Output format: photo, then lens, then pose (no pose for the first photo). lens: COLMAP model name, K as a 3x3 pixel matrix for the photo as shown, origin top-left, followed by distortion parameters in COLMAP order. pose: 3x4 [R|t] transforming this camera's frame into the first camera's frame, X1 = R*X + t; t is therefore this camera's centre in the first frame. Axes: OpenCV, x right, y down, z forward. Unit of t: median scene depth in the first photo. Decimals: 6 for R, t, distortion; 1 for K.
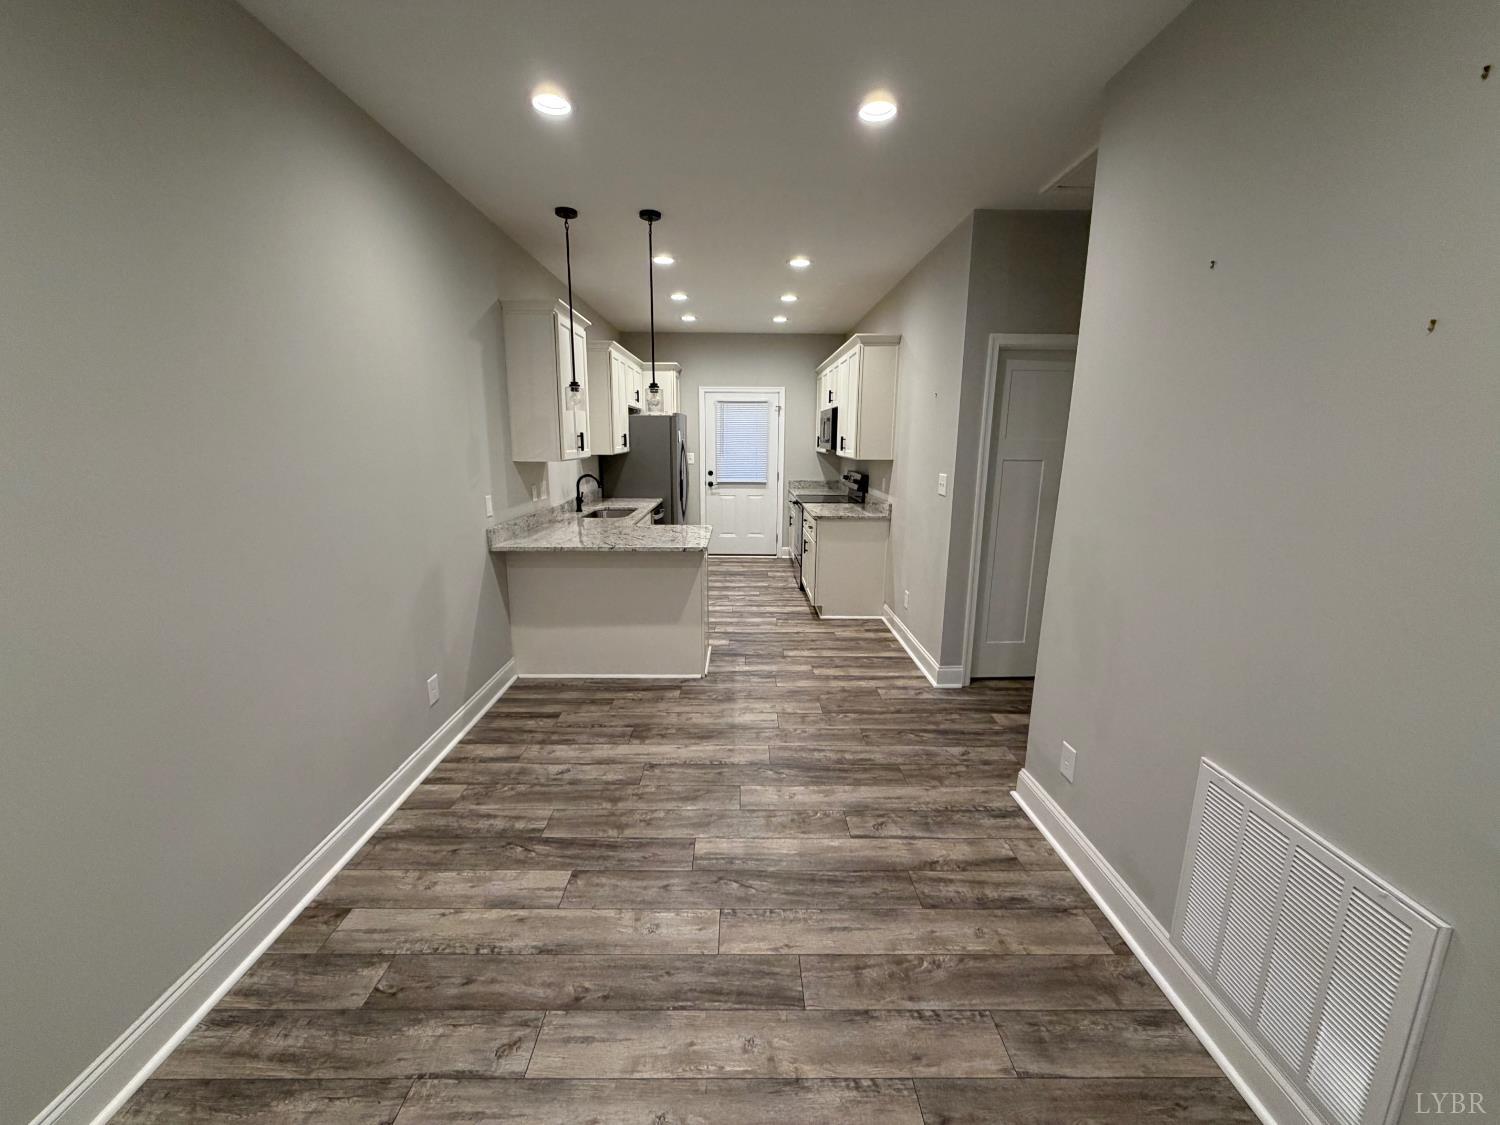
lens RADIAL K [[598.2, 0, 748.1], [0, 598.2, 556.9], [0, 0, 1]] dist [0.003235, 0.001438]
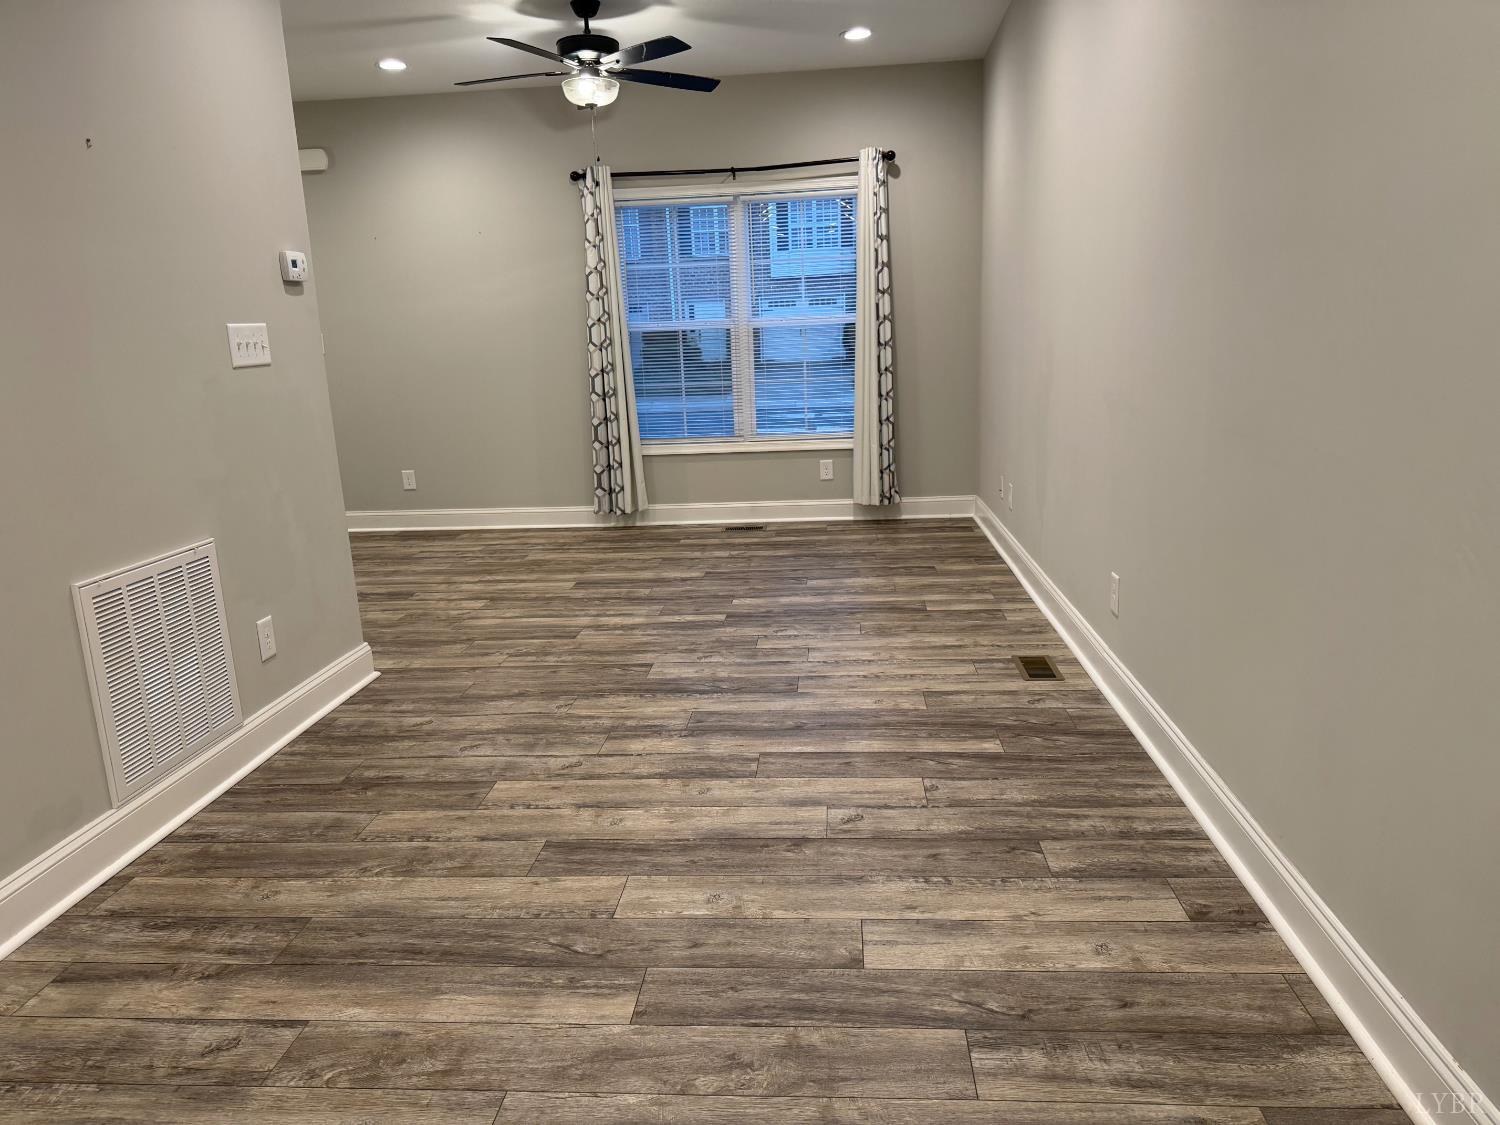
lens RADIAL K [[1050.2, 0, 750.2], [0, 1050.2, 563.5], [0, 0, 1]] dist [0.046030, -0.041159]
pose [[-0.994881, 0.013543, 0.100140, -0.258156], [0.053190, 0.912775, 0.404984, -0.181700], [-0.085921, 0.408238, -0.908823, 1.534320]]
